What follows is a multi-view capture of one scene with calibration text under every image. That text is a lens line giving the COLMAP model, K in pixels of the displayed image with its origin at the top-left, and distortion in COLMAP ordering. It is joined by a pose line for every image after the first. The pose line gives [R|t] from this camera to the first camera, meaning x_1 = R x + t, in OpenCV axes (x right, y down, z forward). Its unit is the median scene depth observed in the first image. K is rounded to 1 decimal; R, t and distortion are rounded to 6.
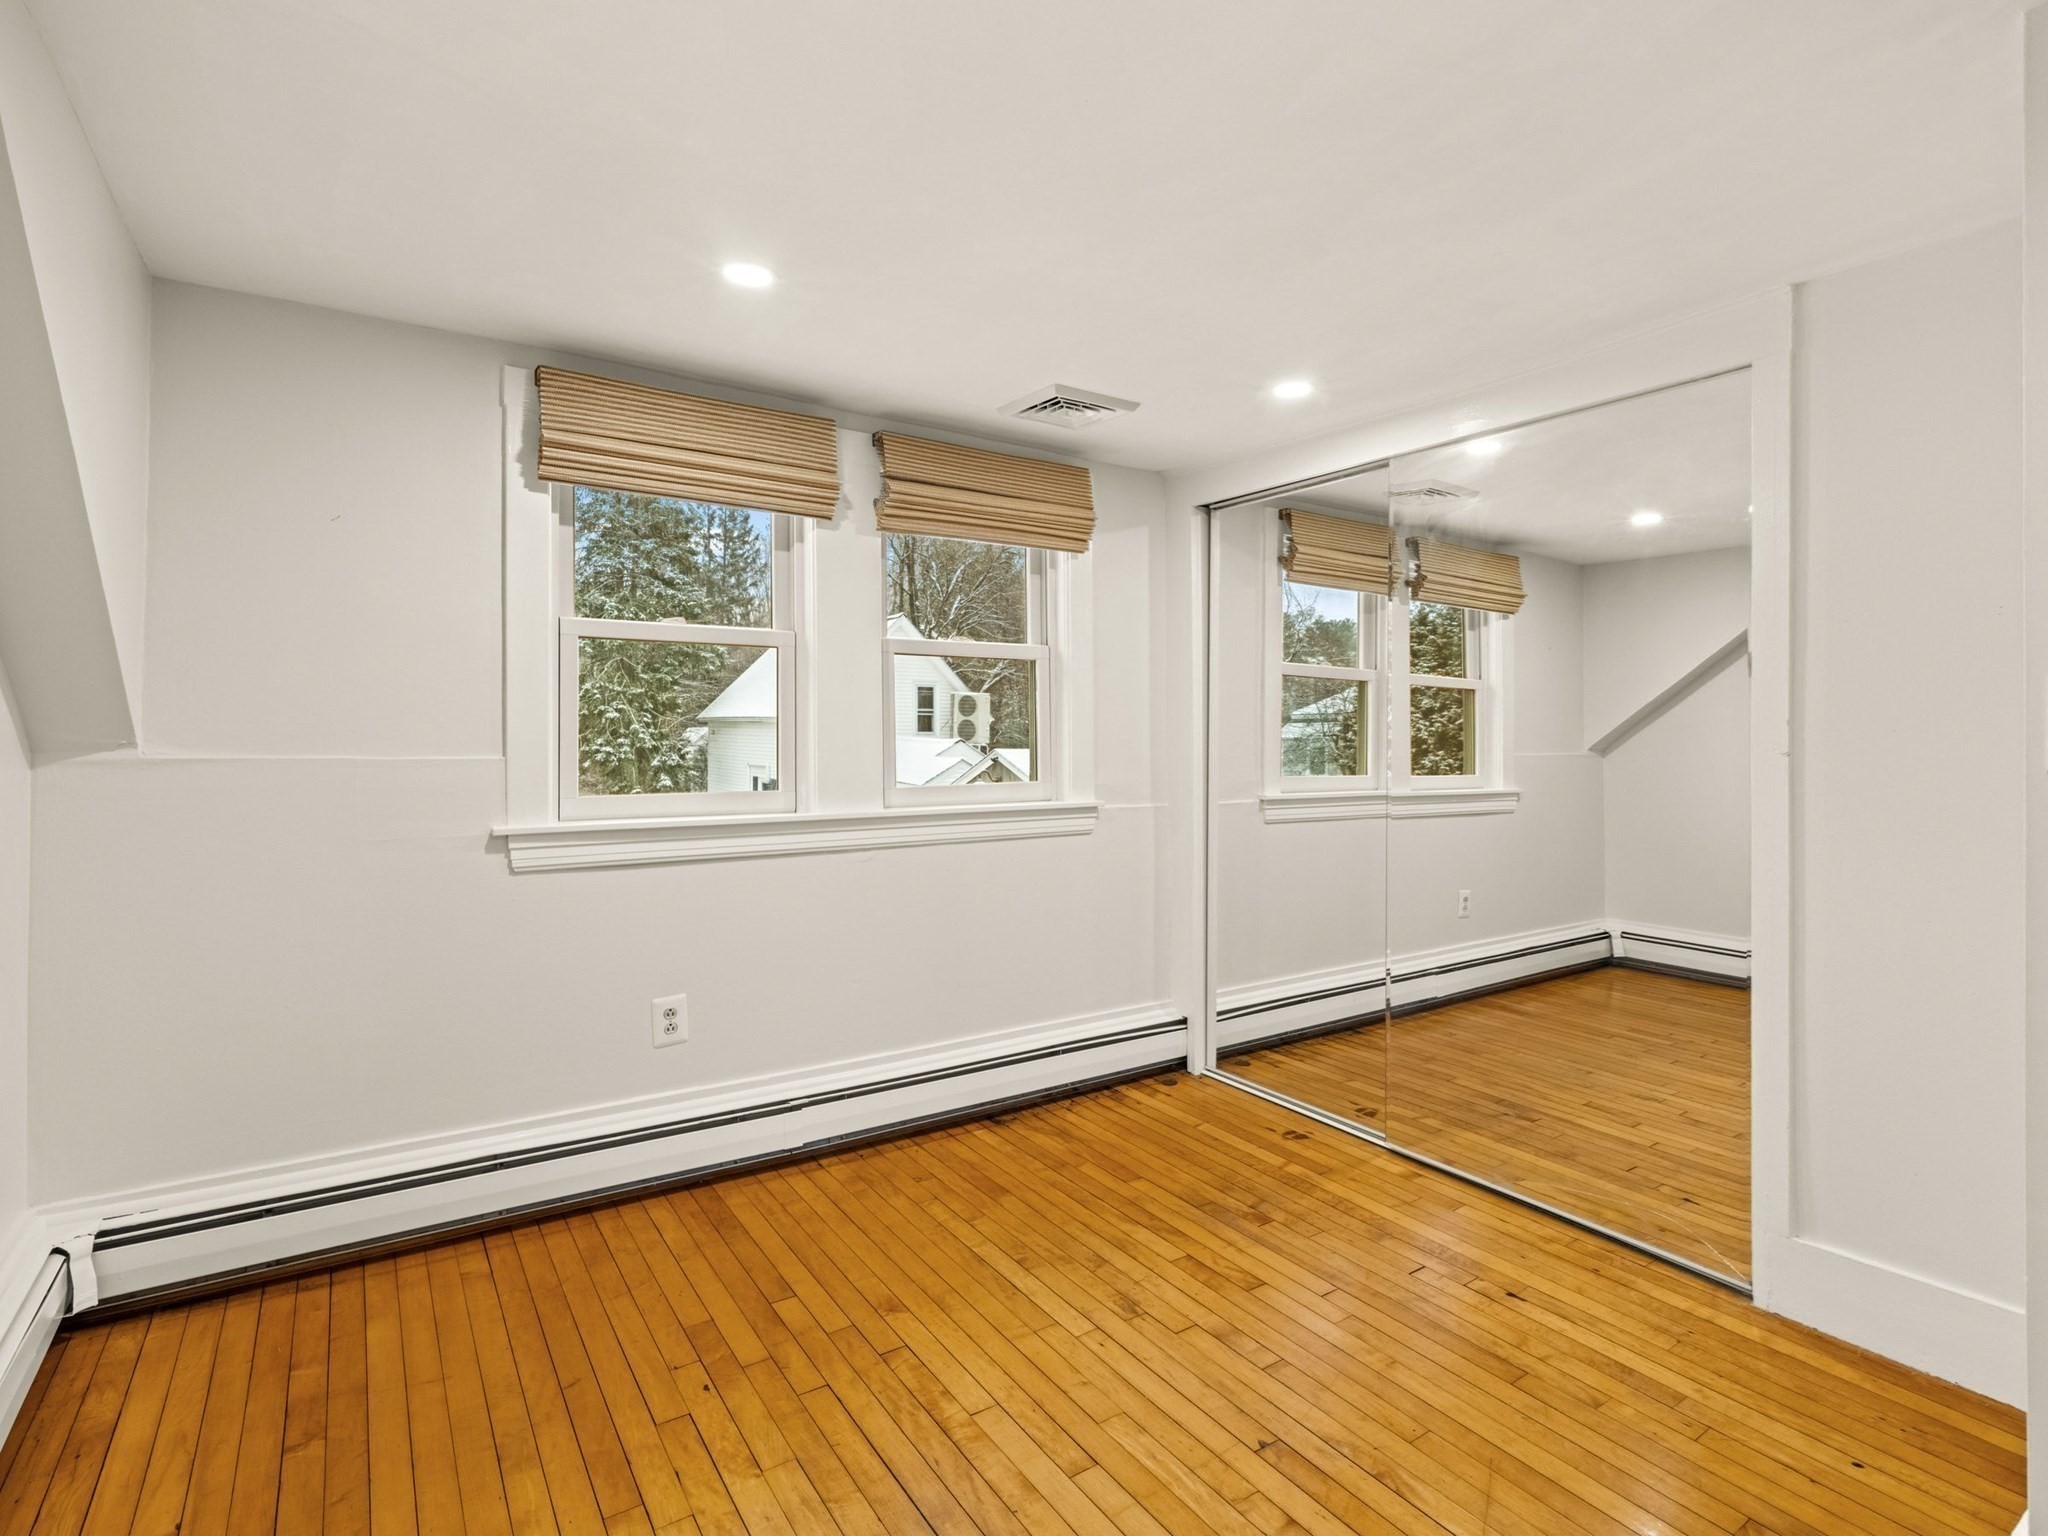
lens RADIAL K [[1014.0, 0, 1011.2], [0, 1014.0, 724.9], [0, 0, 1]] dist [-0.001245, 0.000727]
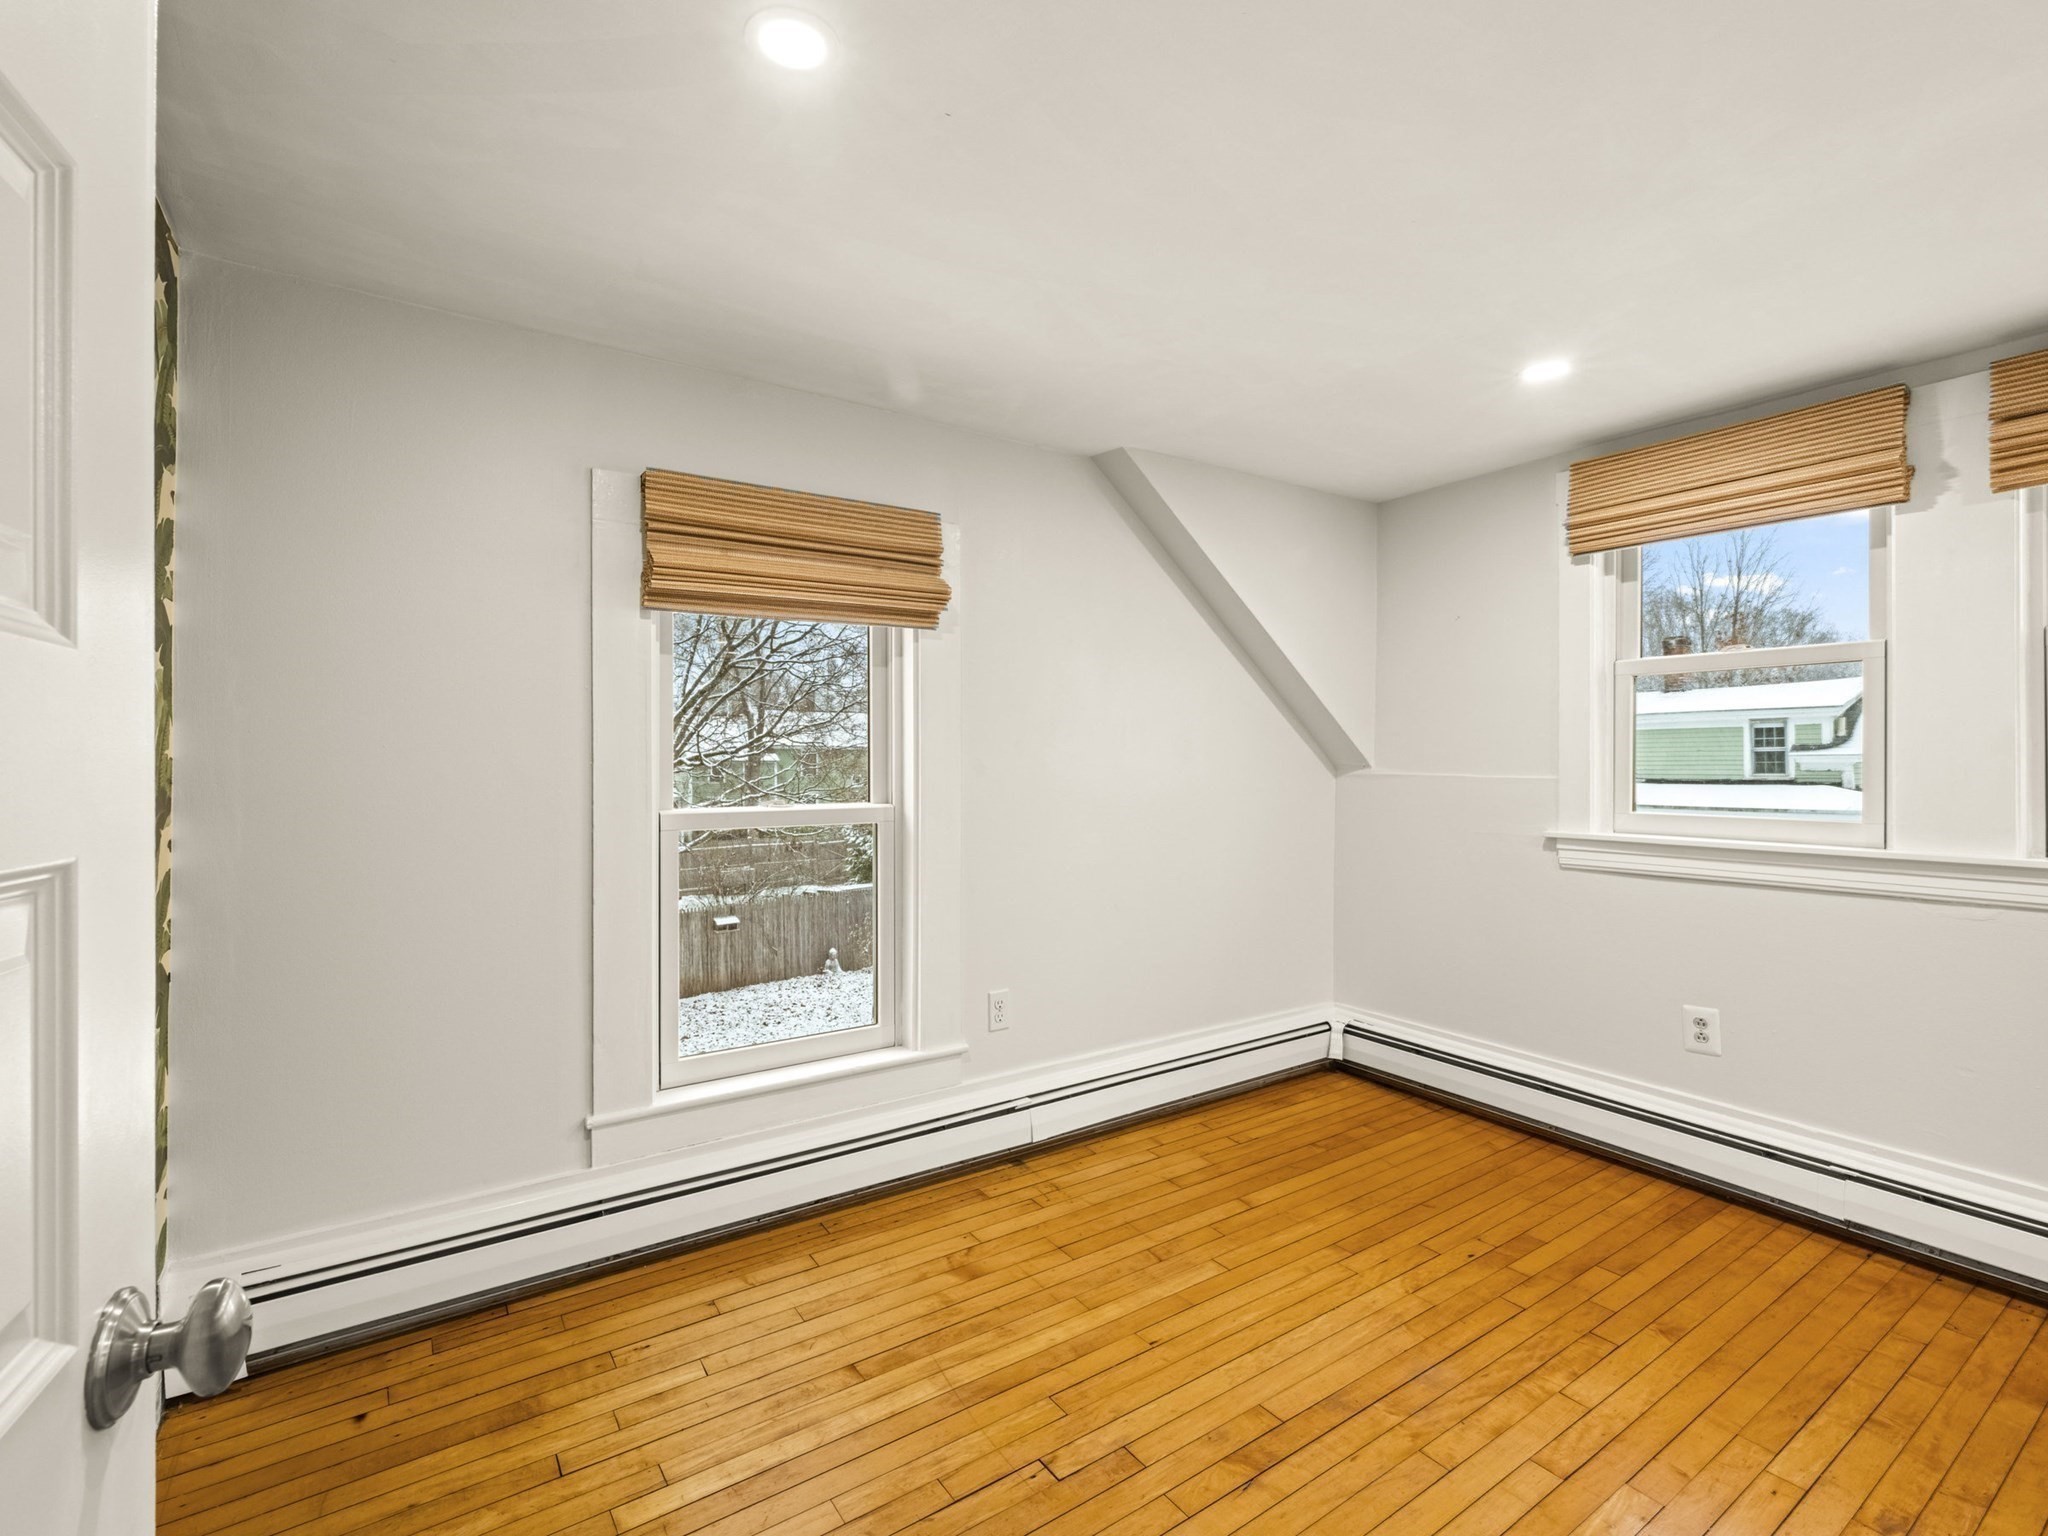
lens RADIAL K [[922.2, 0, 1024.6], [0, 922.2, 750.6], [0, 0, 1]] dist [0.001249, 0.000048]
pose [[0.017496, -0.017226, -0.999699, 0.740001], [0.009690, 0.999808, -0.017058, 0.012306], [0.999800, -0.009389, 0.017659, 0.336628]]
